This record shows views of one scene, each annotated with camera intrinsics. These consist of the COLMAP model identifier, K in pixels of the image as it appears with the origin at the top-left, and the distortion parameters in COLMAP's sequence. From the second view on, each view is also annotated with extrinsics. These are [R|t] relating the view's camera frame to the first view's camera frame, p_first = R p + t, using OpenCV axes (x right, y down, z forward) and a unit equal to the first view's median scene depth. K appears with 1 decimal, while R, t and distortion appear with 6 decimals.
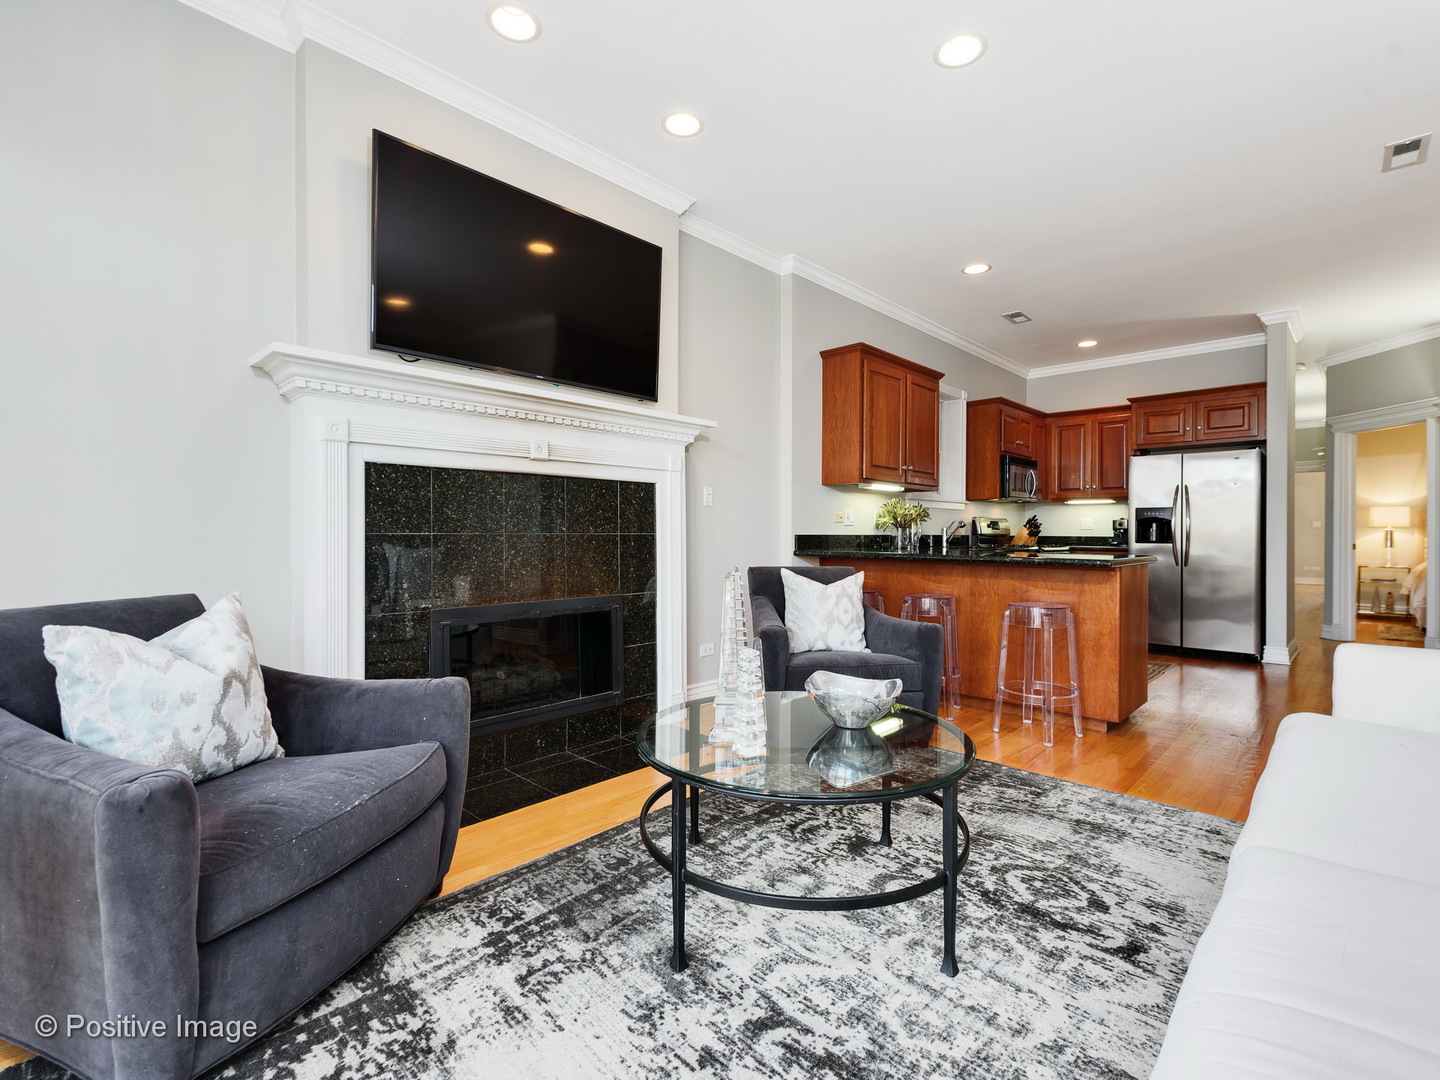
lens RADIAL K [[667.7, 0, 716.7], [0, 667.7, 537.2], [0, 0, 1]] dist [0.017027, -0.000343]
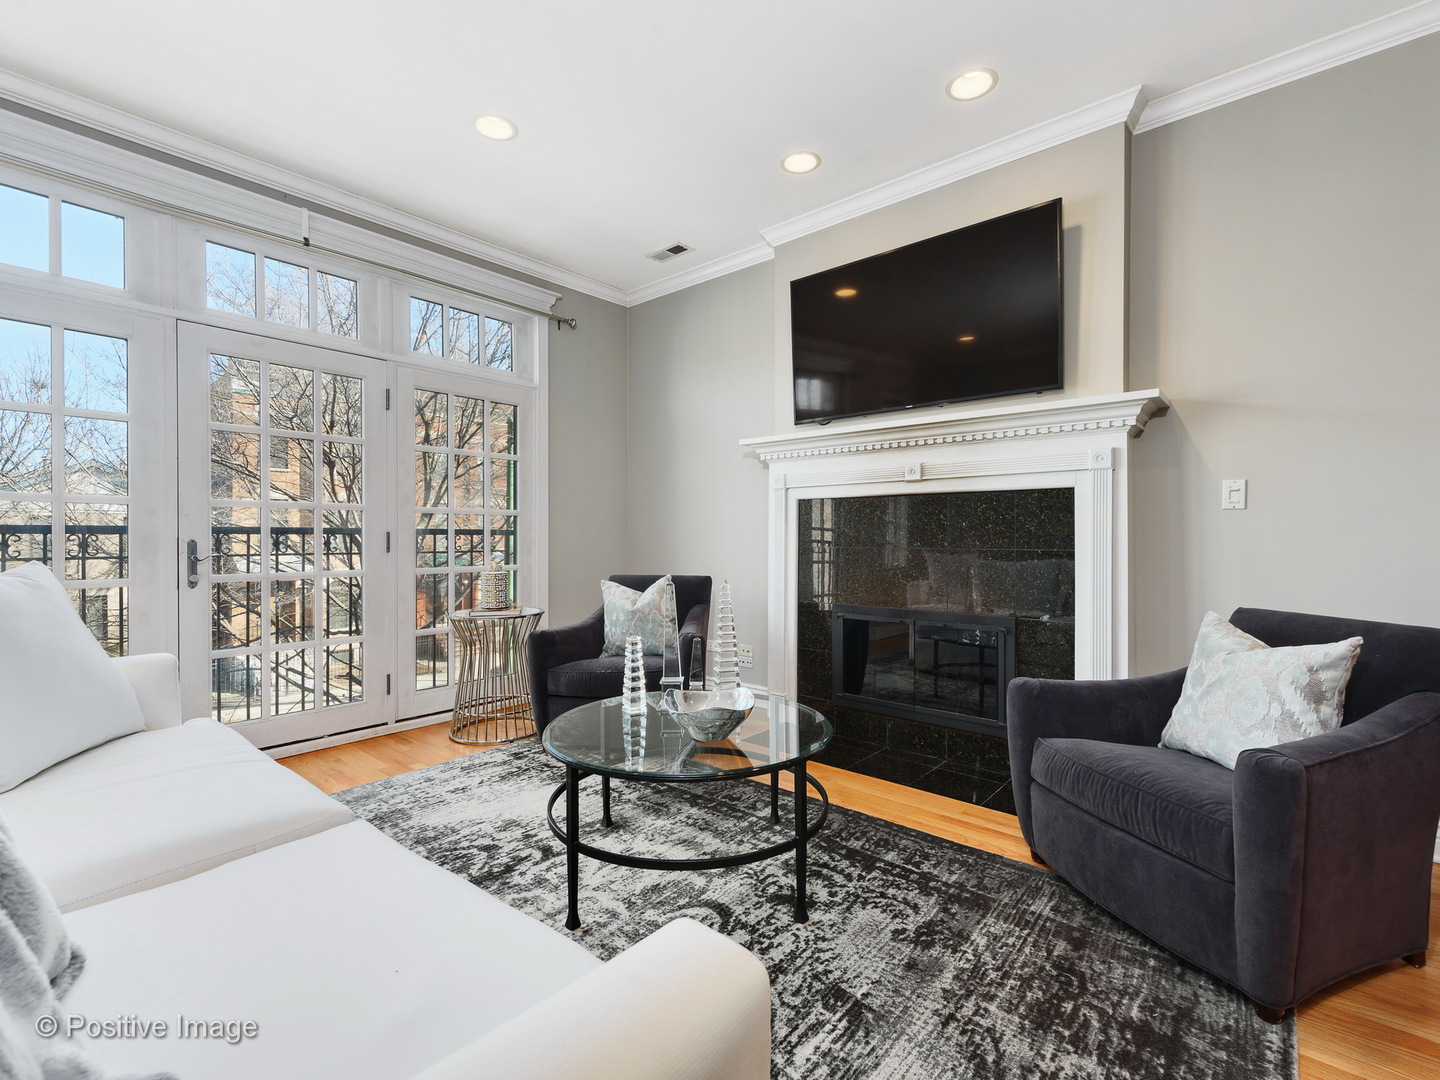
lens RADIAL K [[650.8, 0, 730.9], [0, 650.8, 553.0], [0, 0, 1]] dist [0.000715, -0.000427]
pose [[0.061878, 0.019625, -0.997891, 0.965297], [-0.008999, 0.999777, 0.019104, -0.019518], [0.998043, 0.007798, 0.062041, 0.780919]]
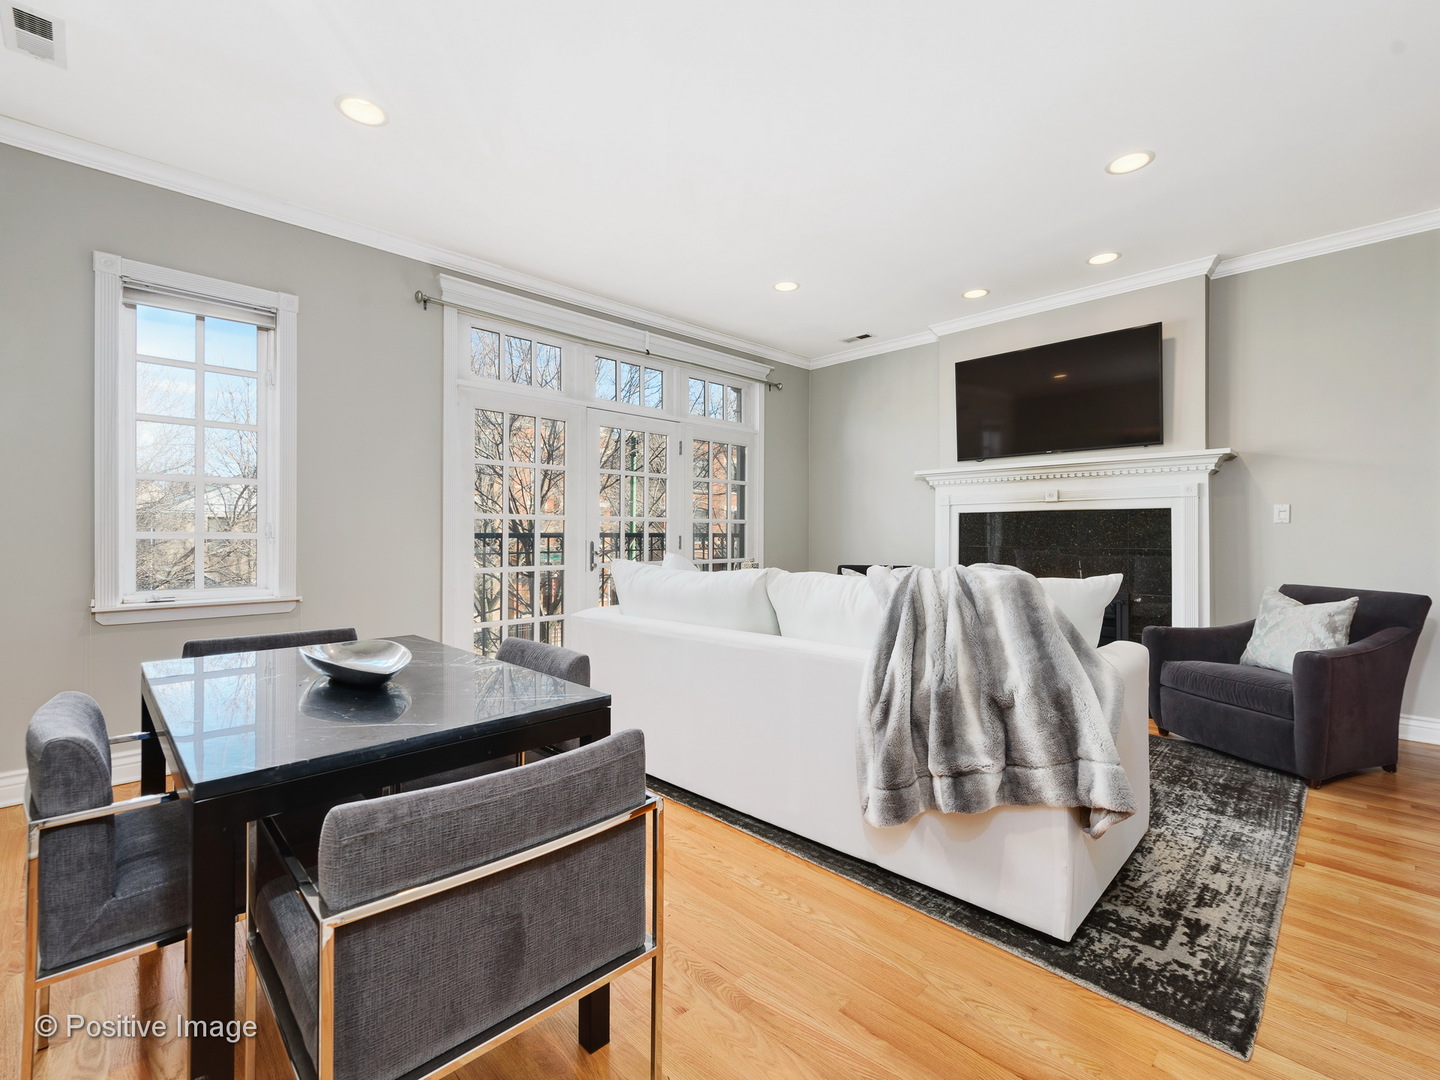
lens RADIAL K [[636.9, 0, 720.0], [0, 636.9, 540.0], [0, 0, 1]] dist [0.012246, 0.000037]
pose [[0.014304, 0.014281, -0.999796, 1.579809], [-0.000484, 0.999898, 0.014275, -0.055214], [0.999898, 0.000280, 0.014309, 0.205686]]
